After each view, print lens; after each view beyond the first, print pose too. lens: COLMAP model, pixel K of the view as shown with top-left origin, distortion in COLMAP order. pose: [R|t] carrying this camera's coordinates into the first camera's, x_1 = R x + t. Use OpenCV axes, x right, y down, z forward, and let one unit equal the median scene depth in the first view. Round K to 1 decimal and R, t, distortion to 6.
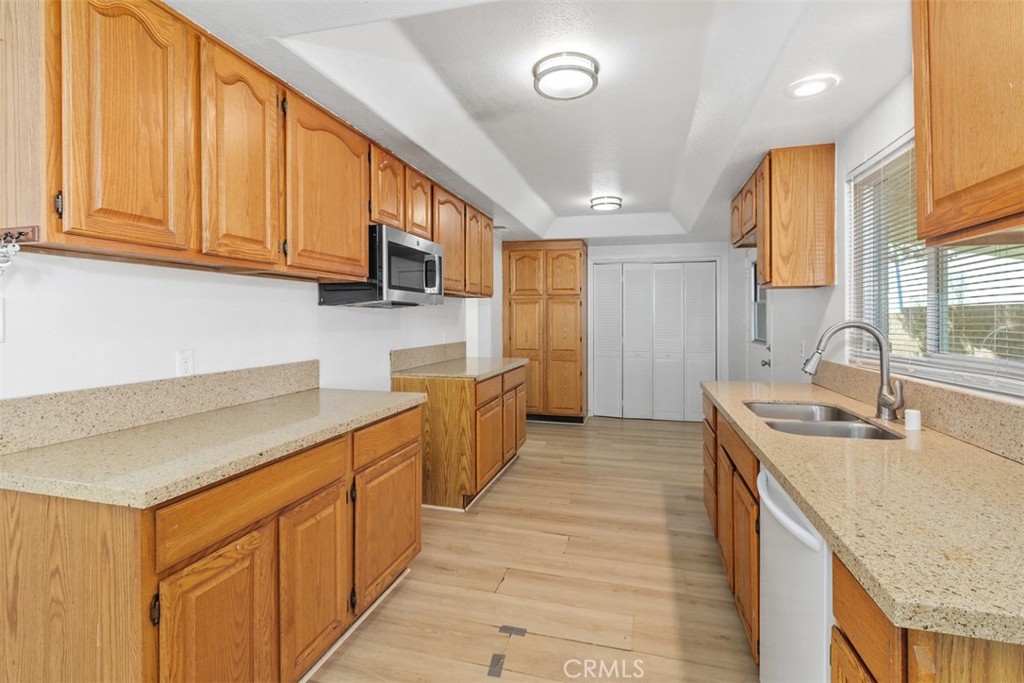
lens RADIAL K [[477.1, 0, 512.6], [0, 477.1, 316.4], [0, 0, 1]] dist [-0.001908, -0.000135]
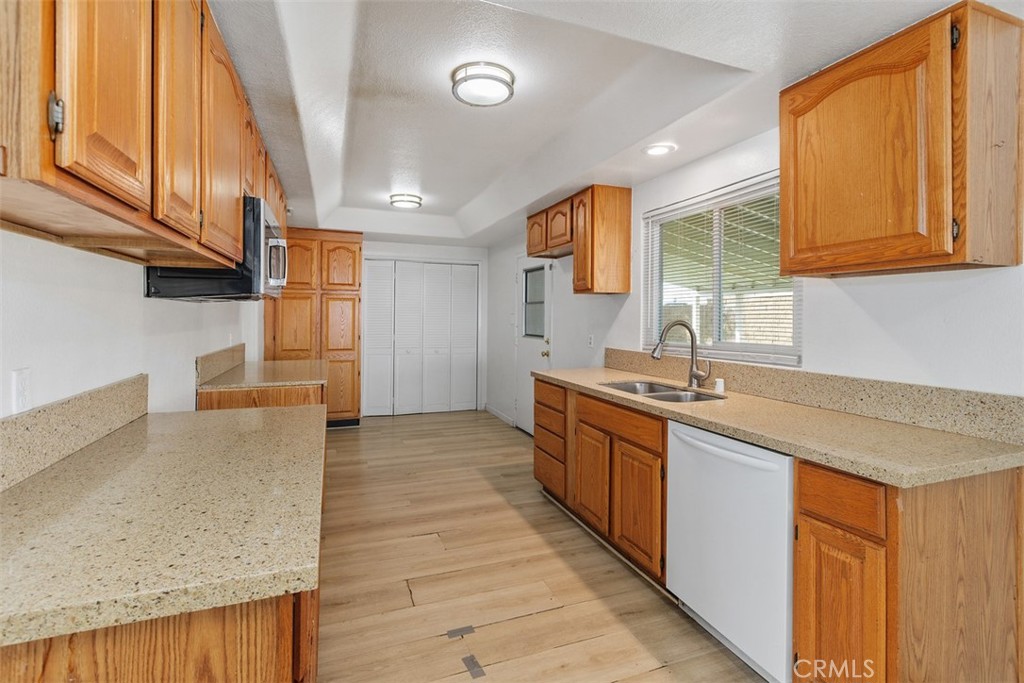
lens RADIAL K [[477.9, 0, 513.9], [0, 477.9, 313.1], [0, 0, 1]] dist [-0.002085, 0.000736]
pose [[0.804893, 0.008700, 0.593357, -0.383250], [-0.008701, 0.999958, -0.002859, -0.002458], [-0.593357, -0.002862, 0.804935, 0.101953]]
